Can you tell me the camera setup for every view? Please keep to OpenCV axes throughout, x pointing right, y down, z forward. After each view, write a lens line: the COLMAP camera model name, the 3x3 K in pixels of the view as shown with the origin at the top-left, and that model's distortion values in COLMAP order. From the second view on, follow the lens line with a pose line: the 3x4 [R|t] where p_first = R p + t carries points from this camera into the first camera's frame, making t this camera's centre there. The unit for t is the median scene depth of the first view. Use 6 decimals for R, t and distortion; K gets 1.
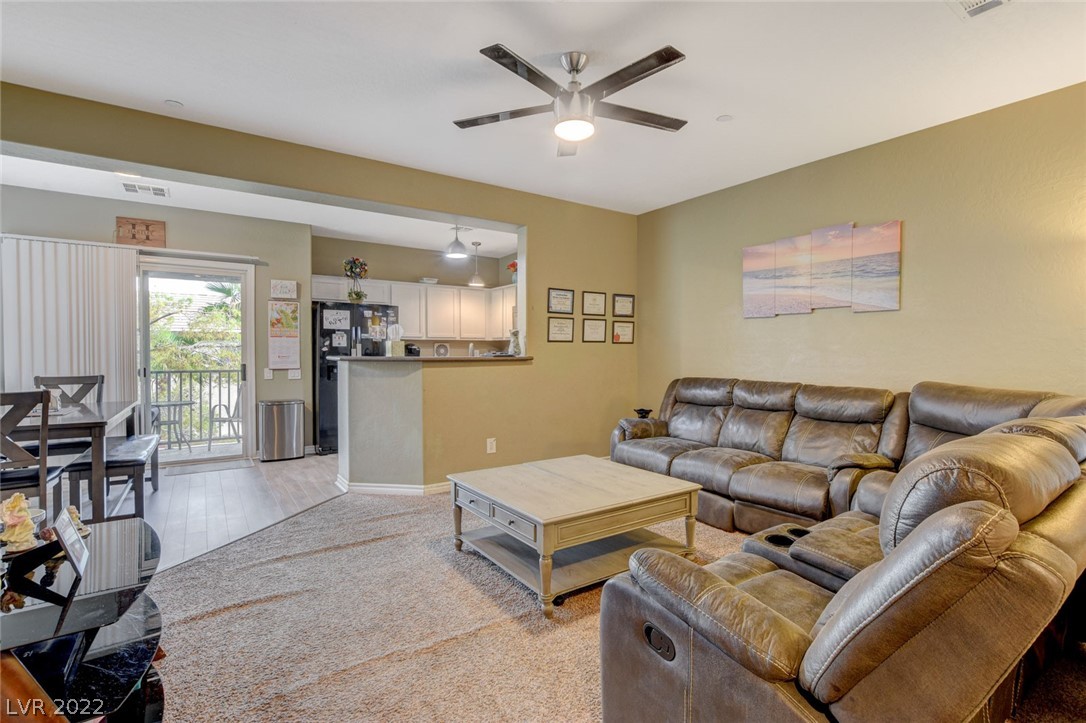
lens RADIAL K [[514.0, 0, 568.1], [0, 514.0, 363.0], [0, 0, 1]] dist [-0.013920, -0.000088]
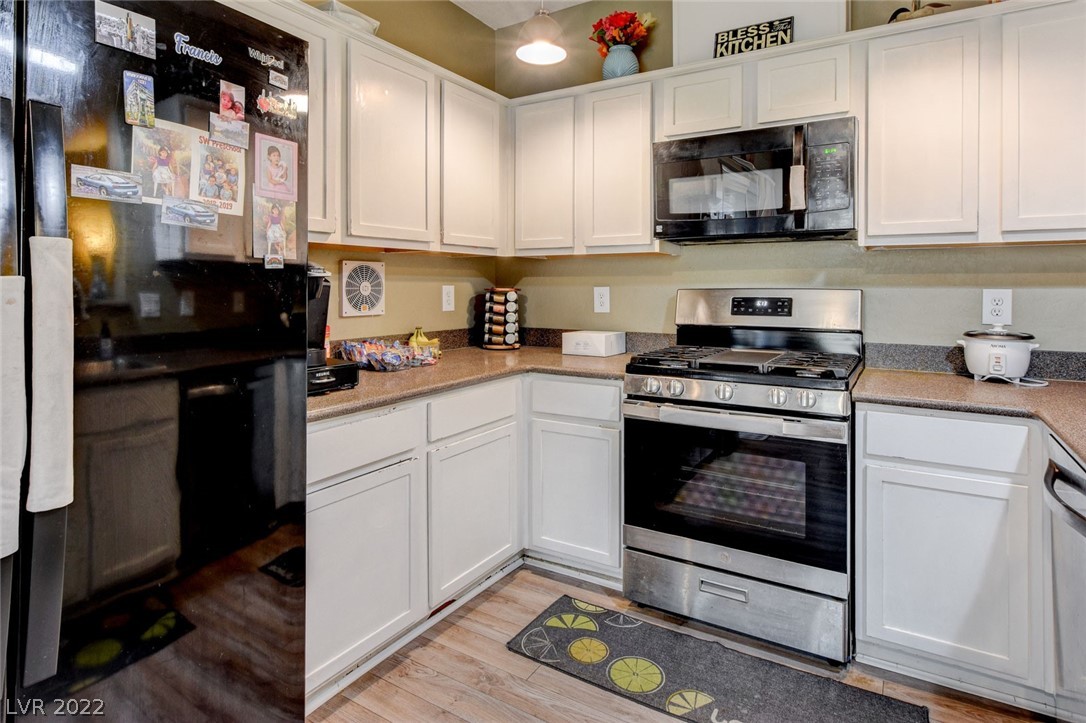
lens RADIAL K [[591.4, 0, 542.4], [0, 591.4, 287.2], [0, 0, 1]] dist [-0.004951, 0.000163]
pose [[0.925310, 0.000592, 0.379212, -0.366742], [0.007978, 0.999747, -0.021029, -0.021692], [-0.379128, 0.022483, 0.925071, 0.855708]]
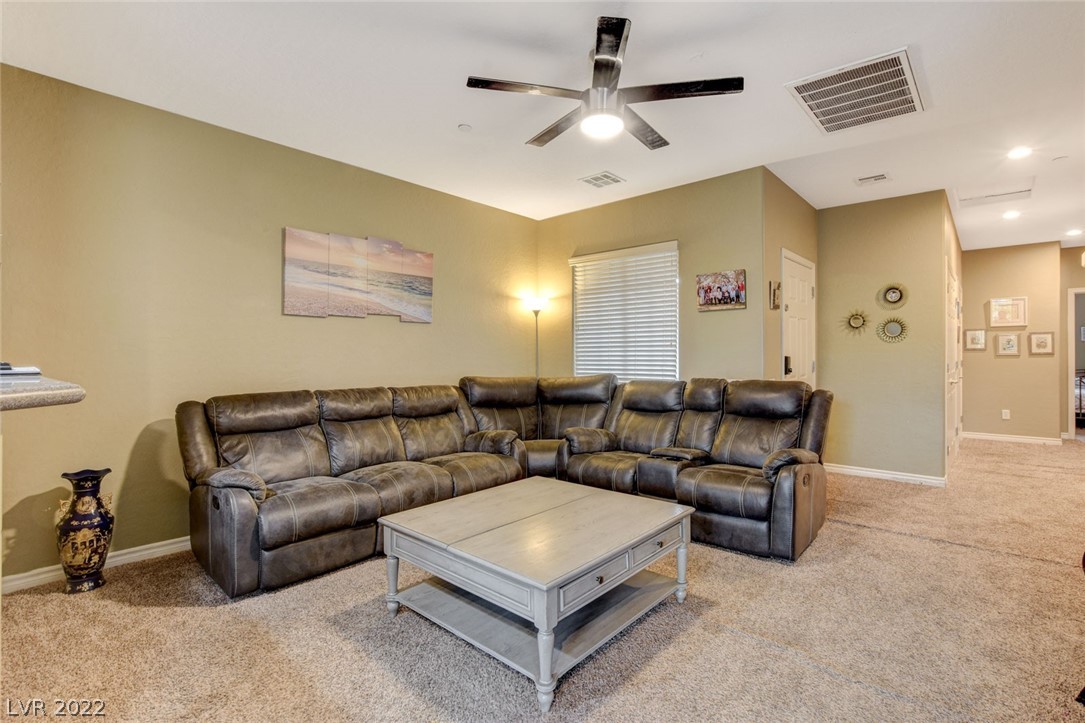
lens RADIAL K [[503.6, 0, 564.1], [0, 503.6, 355.9], [0, 0, 1]] dist [-0.015713, 0.006809]
pose [[-0.234538, -0.002233, 0.972104, -0.404672], [0.027212, 0.999590, 0.008861, -0.013919], [-0.971726, 0.028532, -0.234382, 0.593566]]
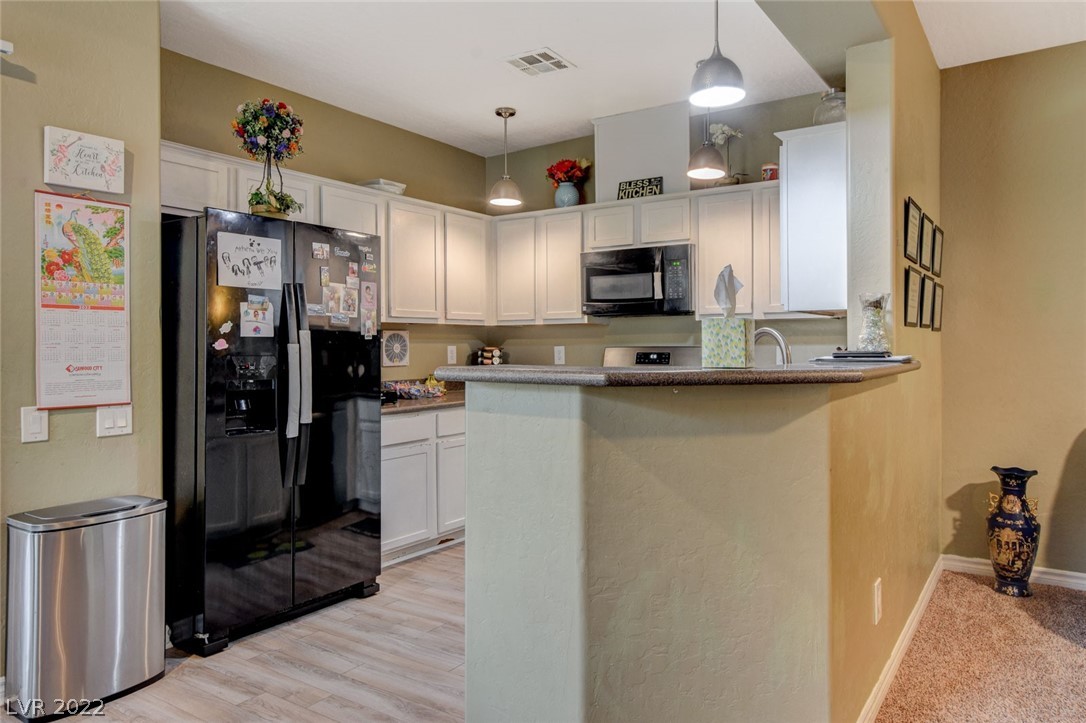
lens RADIAL K [[727.3, 0, 560.1], [0, 727.3, 346.9], [0, 0, 1]] dist [0.005761, 0.001534]
pose [[0.936506, -0.005564, 0.350607, -0.438990], [0.013868, 0.999680, -0.021177, -0.012236], [-0.350377, 0.024695, 0.936283, 0.464518]]
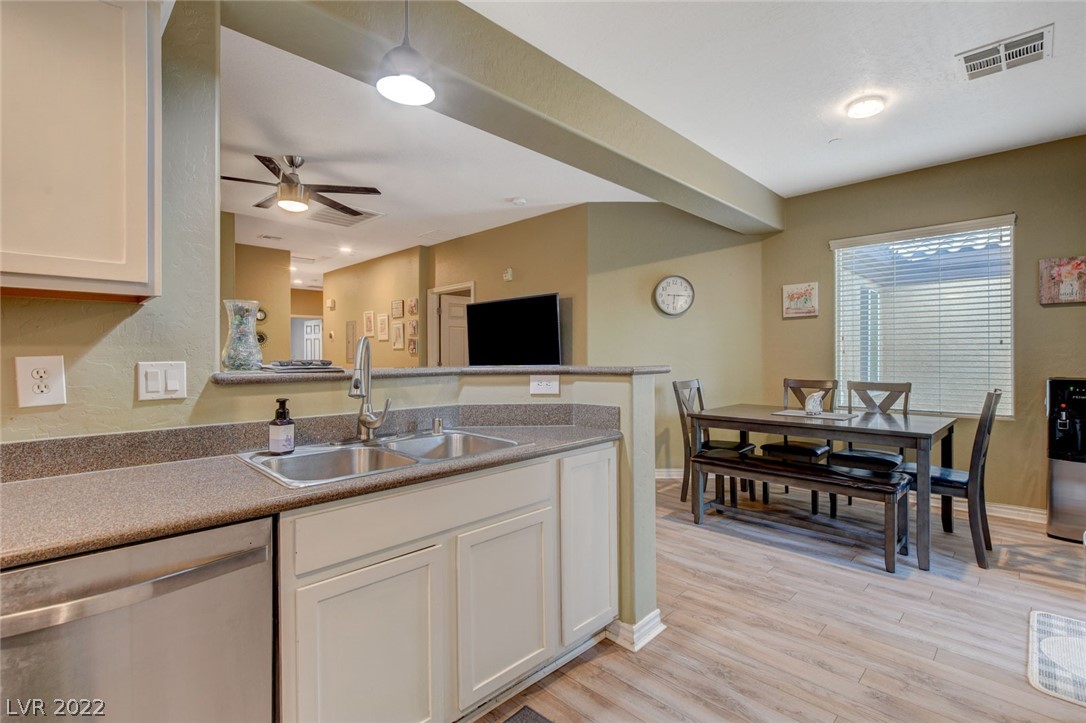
lens RADIAL K [[504.0, 0, 564.6], [0, 504.0, 355.9], [0, 0, 1]] dist [-0.015713, 0.006809]
pose [[-0.982836, 0.002683, -0.184464, -0.222068], [-0.002208, 0.999651, 0.026309, -0.028219], [0.184470, 0.026265, -0.982487, 1.168730]]
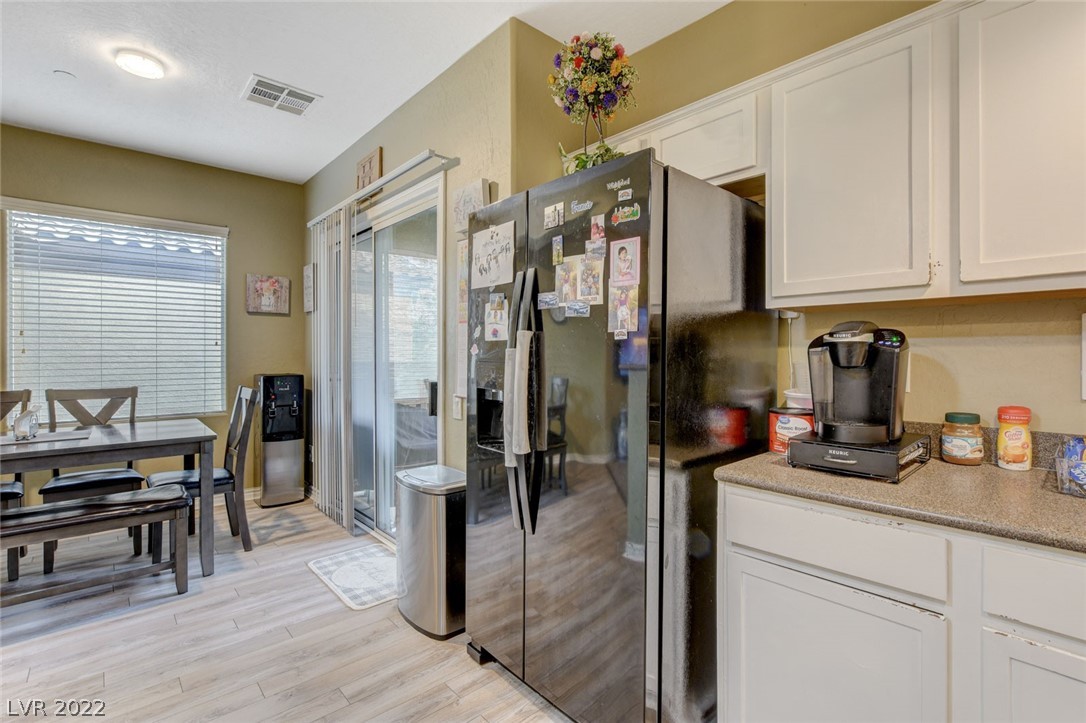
lens RADIAL K [[508.4, 0, 566.4], [0, 508.4, 355.4], [0, 0, 1]] dist [-0.002129, 0.000533]
pose [[0.124257, 0.002122, -0.992248, -0.135460], [-0.024547, 0.999698, -0.000936, -0.025048], [0.991946, 0.024473, 0.124271, 1.034915]]
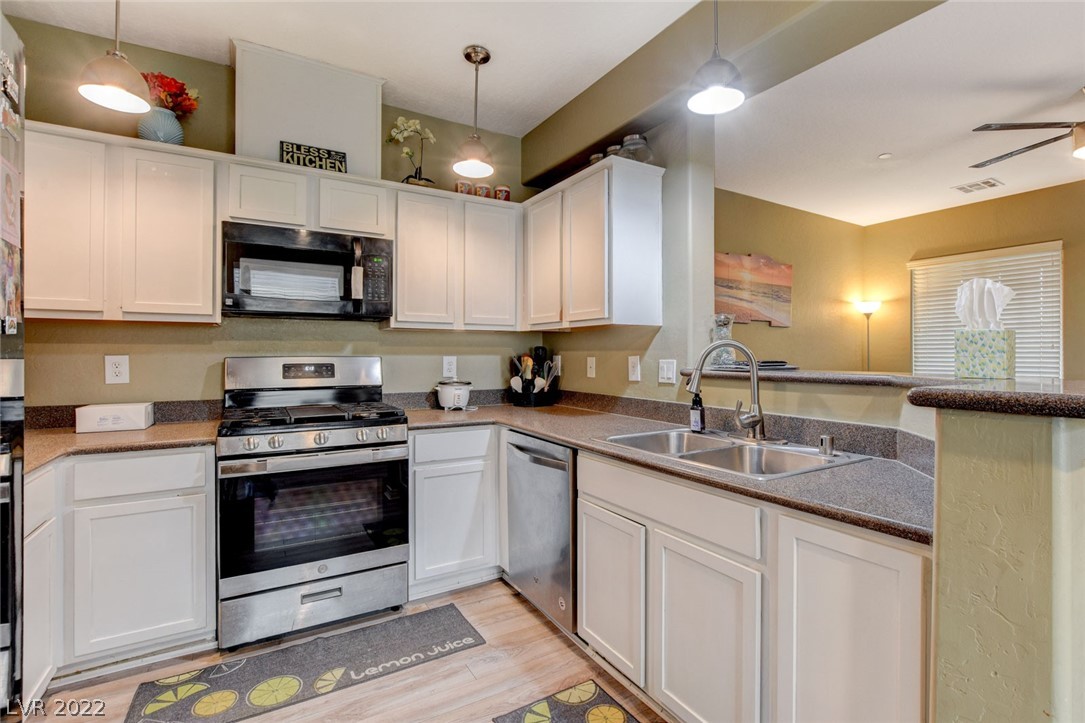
lens RADIAL K [[511.6, 0, 567.4], [0, 511.6, 352.9], [0, 0, 1]] dist [-0.014444, 0.000730]
pose [[0.070943, 0.003229, 0.997475, -0.502853], [0.024007, 0.999700, -0.004944, -0.023831], [-0.997191, 0.024297, 0.070845, 0.927197]]
